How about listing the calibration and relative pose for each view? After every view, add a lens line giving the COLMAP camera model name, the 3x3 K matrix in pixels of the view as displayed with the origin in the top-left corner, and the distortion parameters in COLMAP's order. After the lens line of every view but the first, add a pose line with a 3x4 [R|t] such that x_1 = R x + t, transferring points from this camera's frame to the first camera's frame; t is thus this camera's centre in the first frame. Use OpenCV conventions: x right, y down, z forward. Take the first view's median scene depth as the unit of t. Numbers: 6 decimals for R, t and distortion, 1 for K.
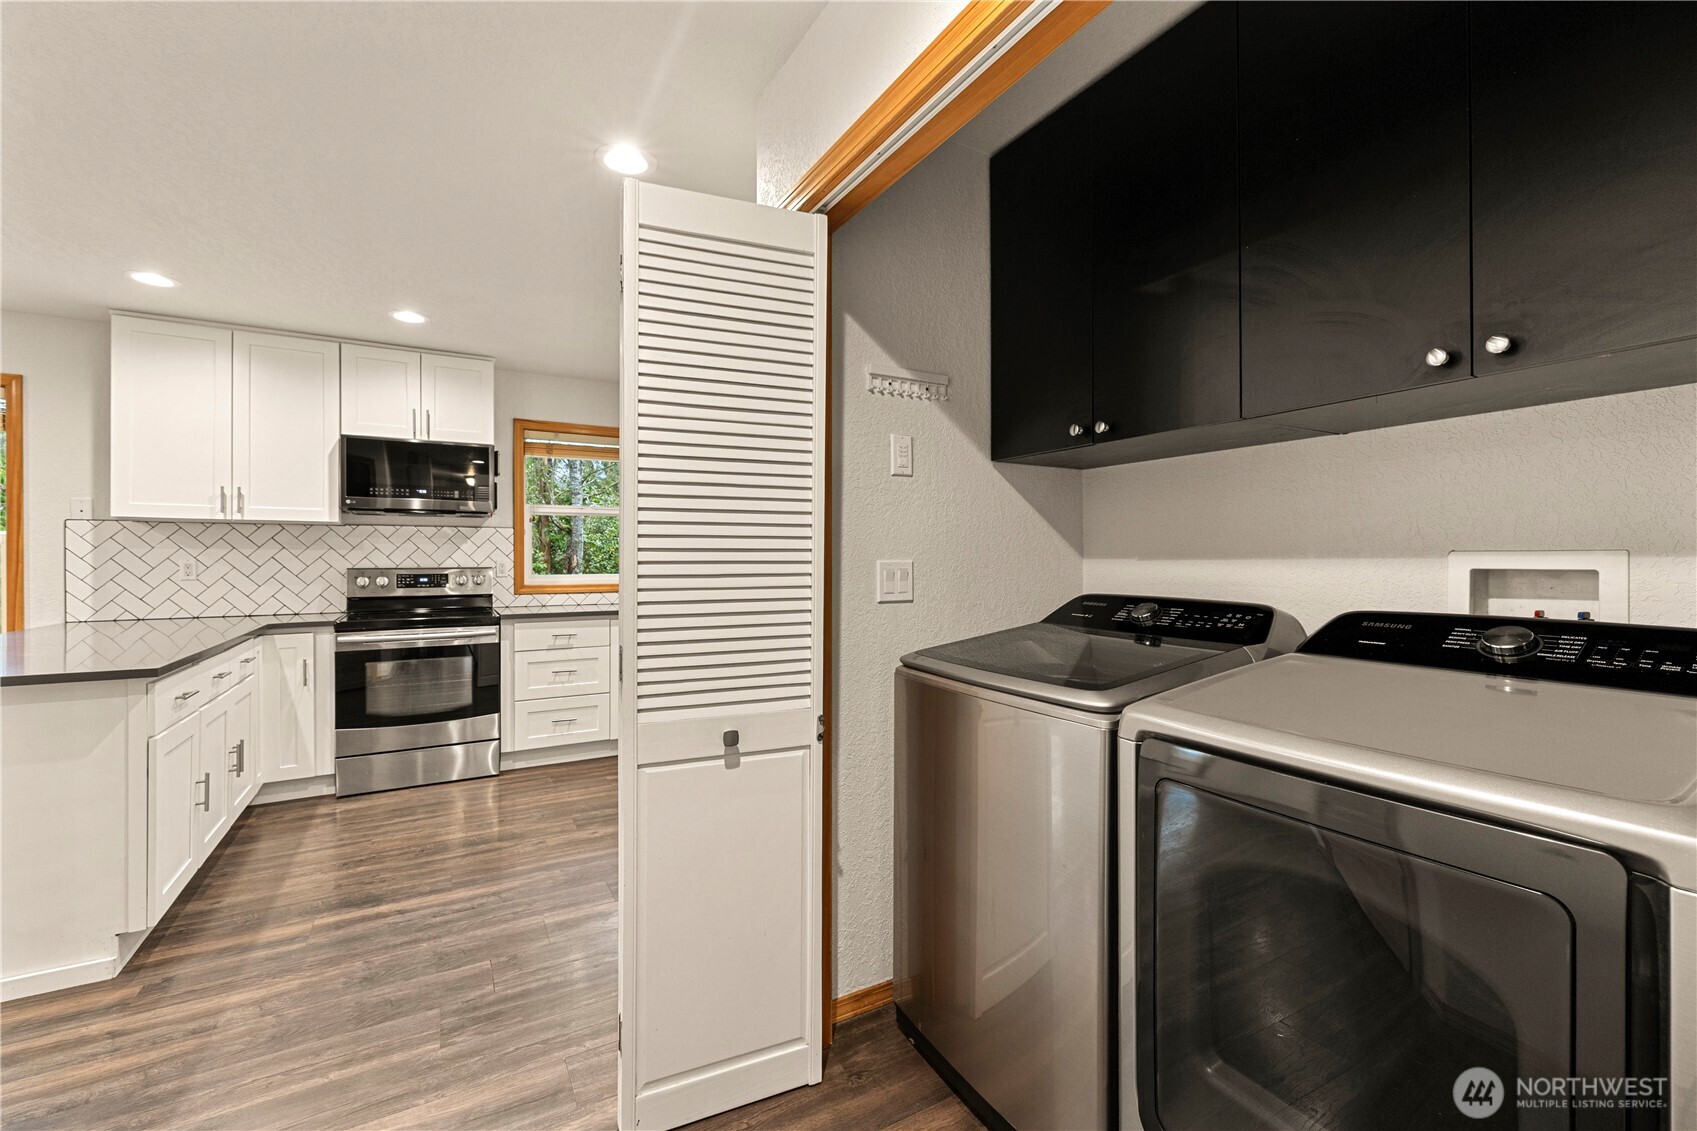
lens RADIAL K [[721.8, 0, 848.5], [0, 721.8, 565.5], [0, 0, 1]] dist [0.002092, -0.000026]
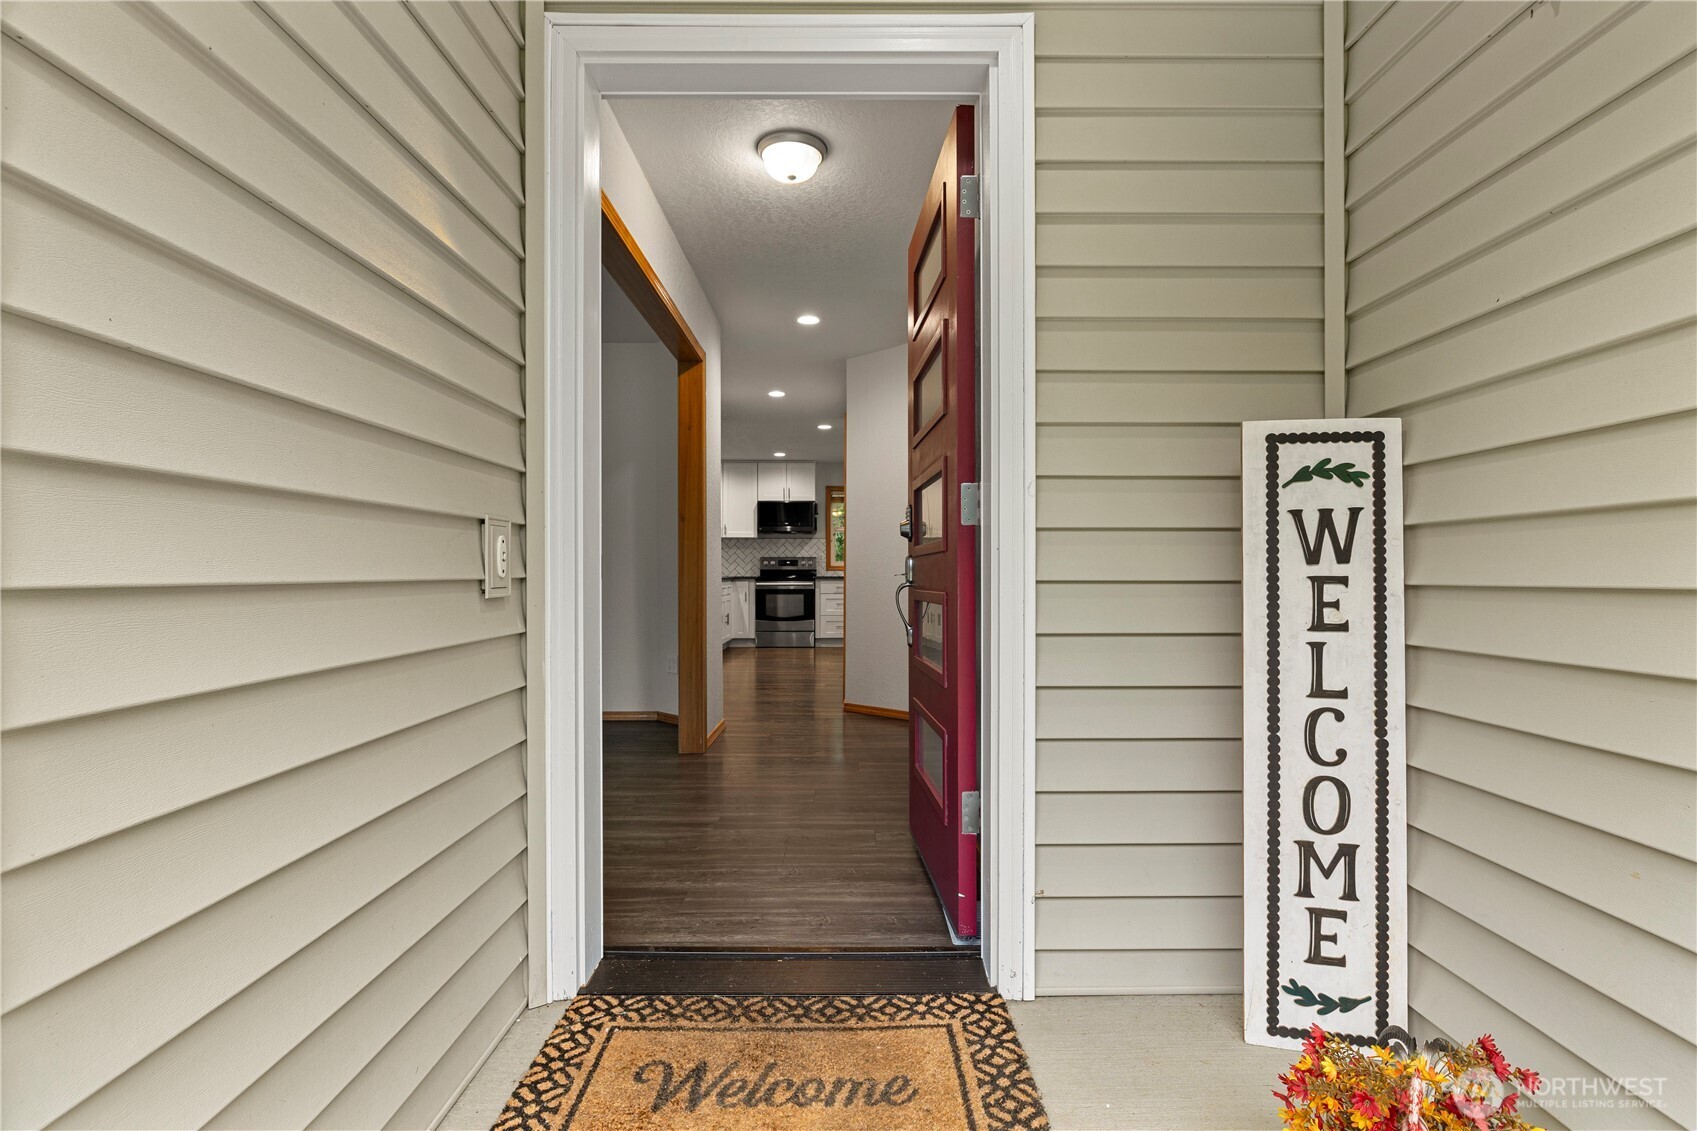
lens RADIAL K [[878.7, 0, 848.5], [0, 878.7, 565.5], [0, 0, 1]] dist [0.000182, -0.000004]
pose [[0.866686, -0.007785, -0.498793, 0.963827], [-0.002700, 0.999790, -0.020296, 0.087330], [0.498846, 0.018937, 0.866484, -1.309528]]
